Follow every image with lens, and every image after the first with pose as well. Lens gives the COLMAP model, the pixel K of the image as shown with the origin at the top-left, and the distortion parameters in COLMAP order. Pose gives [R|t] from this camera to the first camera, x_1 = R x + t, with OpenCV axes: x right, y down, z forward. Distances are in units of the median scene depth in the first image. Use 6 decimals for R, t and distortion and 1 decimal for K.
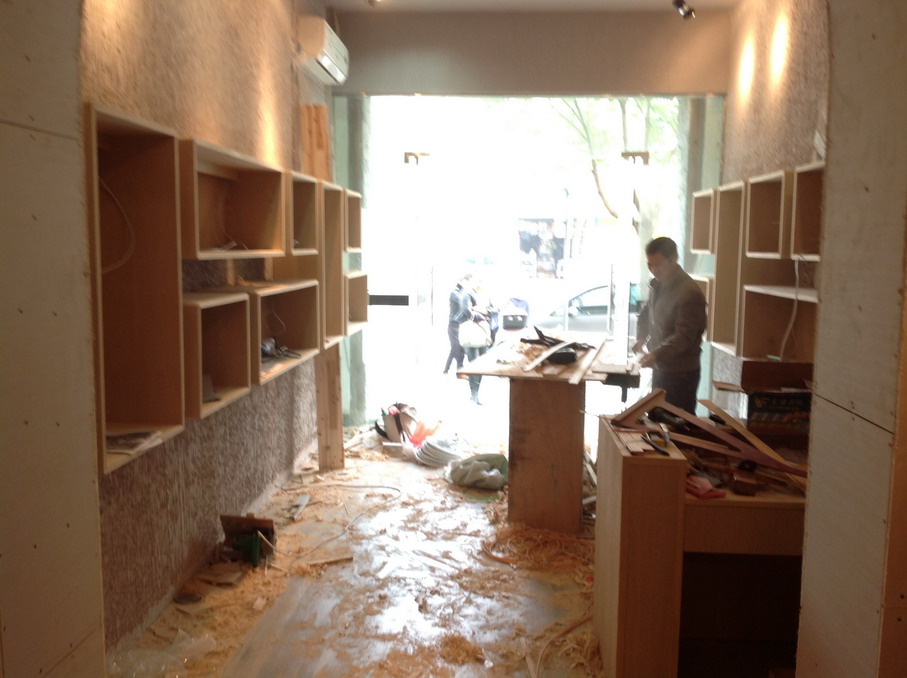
lens RADIAL K [[851.4, 0, 449.7], [0, 851.4, 353.6], [0, 0, 1]] dist [0.117066, -0.232678]
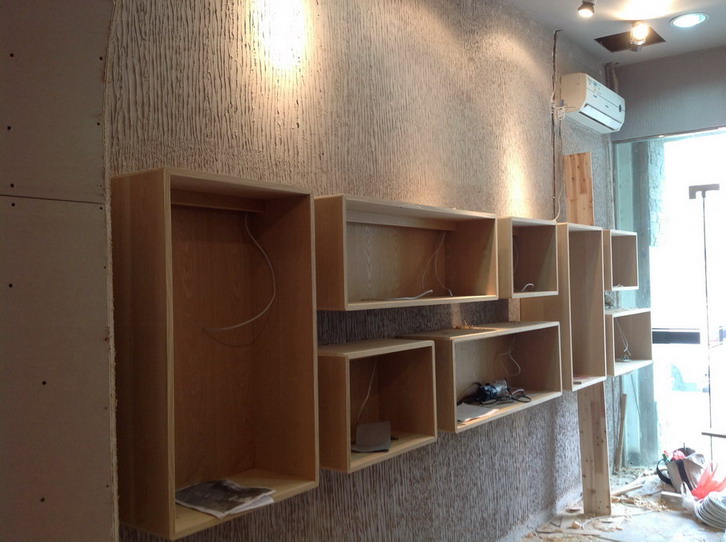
lens RADIAL K [[681.5, 0, 359.9], [0, 681.5, 282.7], [0, 0, 1]] dist [0.117066, -0.232678]
pose [[0.828327, -0.038296, -0.558934, 0.102692], [-0.032782, 0.992639, -0.116593, -0.029925], [0.559284, 0.114900, 0.820974, 0.210603]]
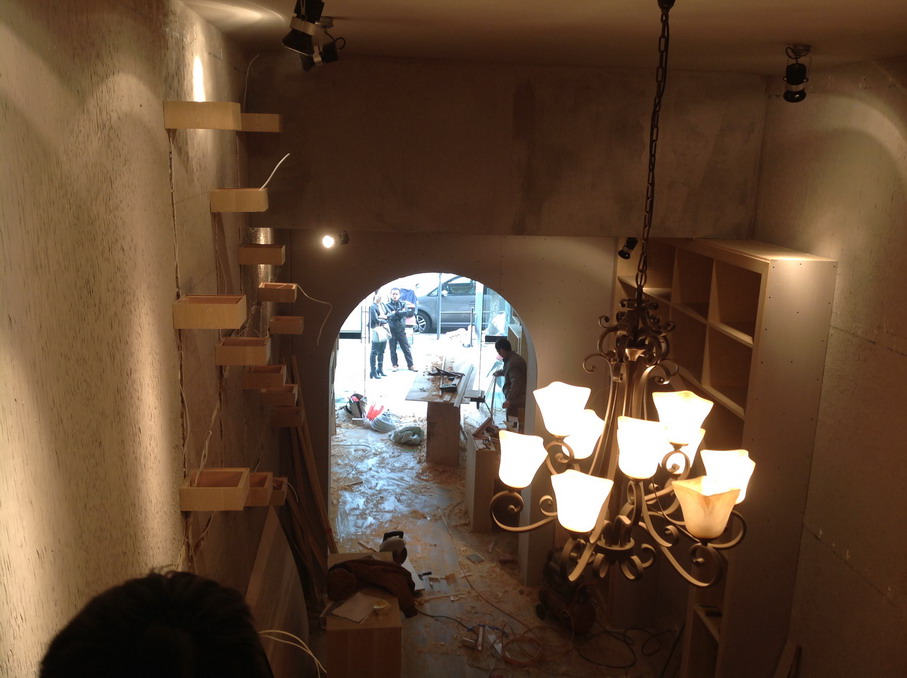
lens RADIAL K [[851.4, 0, 449.7], [0, 851.4, 353.6], [0, 0, 1]] dist [0.117066, -0.232678]
pose [[0.986653, -0.013846, 0.162245, -0.214441], [-0.004229, 0.993863, 0.110536, -0.310950], [-0.162779, -0.109747, 0.980540, -1.087372]]
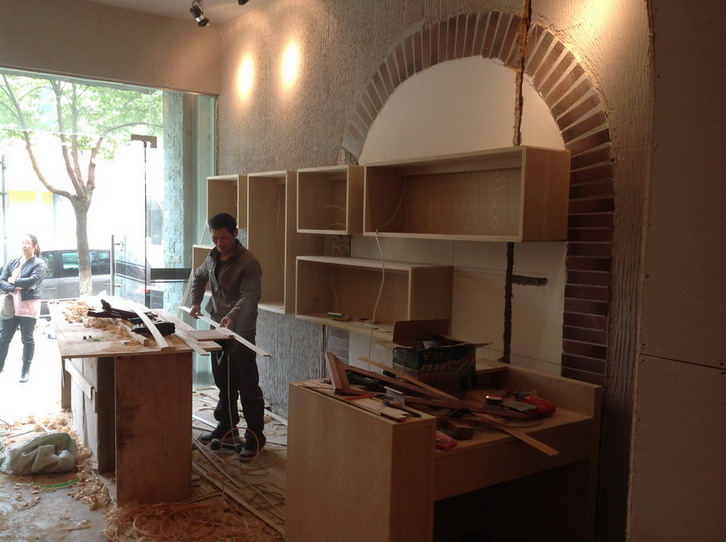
lens RADIAL K [[681.5, 0, 359.9], [0, 681.5, 282.7], [0, 0, 1]] dist [0.117066, -0.232678]
pose [[0.771965, -0.045001, 0.634070, -0.190845], [0.064650, 0.997877, -0.007890, -0.027422], [-0.632369, 0.047083, 0.773235, 0.195800]]
